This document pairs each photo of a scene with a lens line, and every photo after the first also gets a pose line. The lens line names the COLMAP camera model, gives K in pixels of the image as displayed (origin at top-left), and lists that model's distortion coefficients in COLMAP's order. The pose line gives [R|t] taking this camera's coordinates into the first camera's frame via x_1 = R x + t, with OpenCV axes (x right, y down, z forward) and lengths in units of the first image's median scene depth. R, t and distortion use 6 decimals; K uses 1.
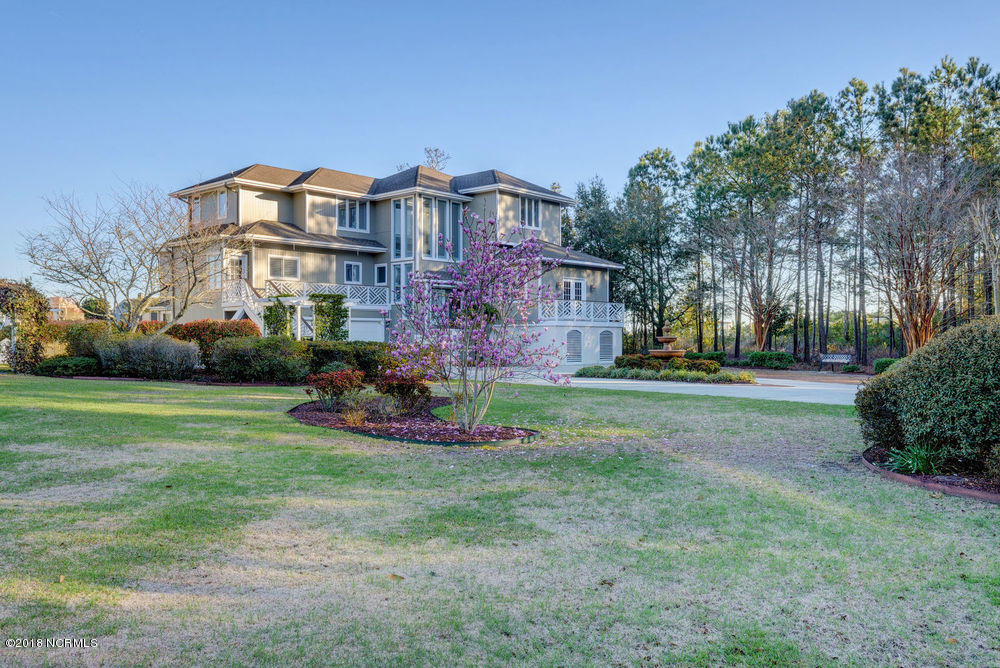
lens RADIAL K [[817.6, 0, 498.7], [0, 817.6, 337.8], [0, 0, 1]] dist [0.005228, -0.002914]
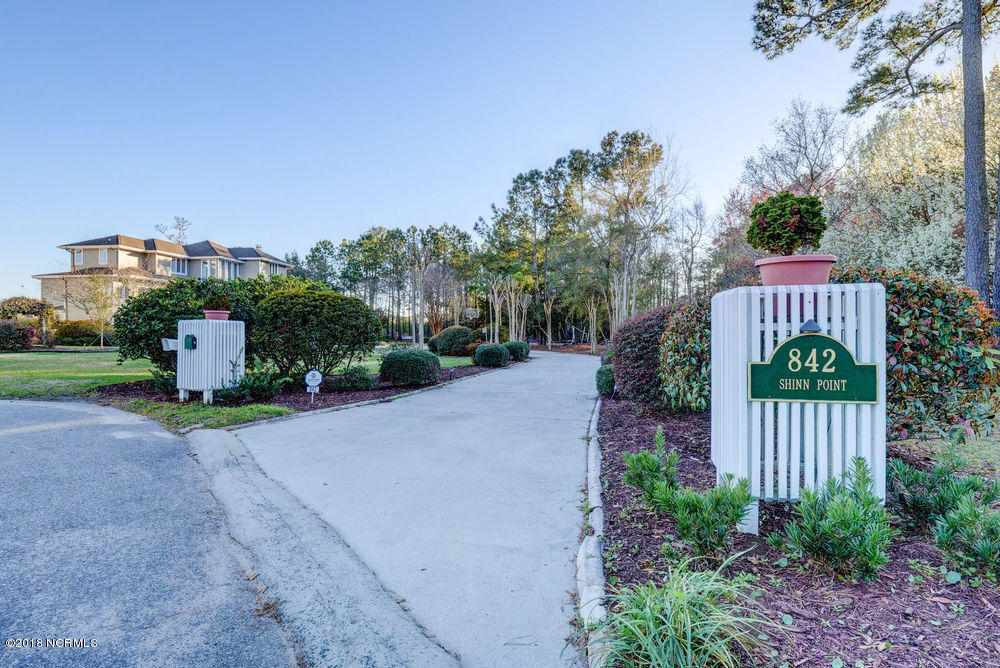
lens RADIAL K [[484.4, 0, 499.6], [0, 484.4, 332.4], [0, 0, 1]] dist [0.003553, -0.000106]
pose [[0.817929, 0.002497, 0.575314, -0.212403], [-0.007206, 0.999957, 0.005905, -0.002715], [-0.575274, -0.008975, 0.817911, -0.390502]]
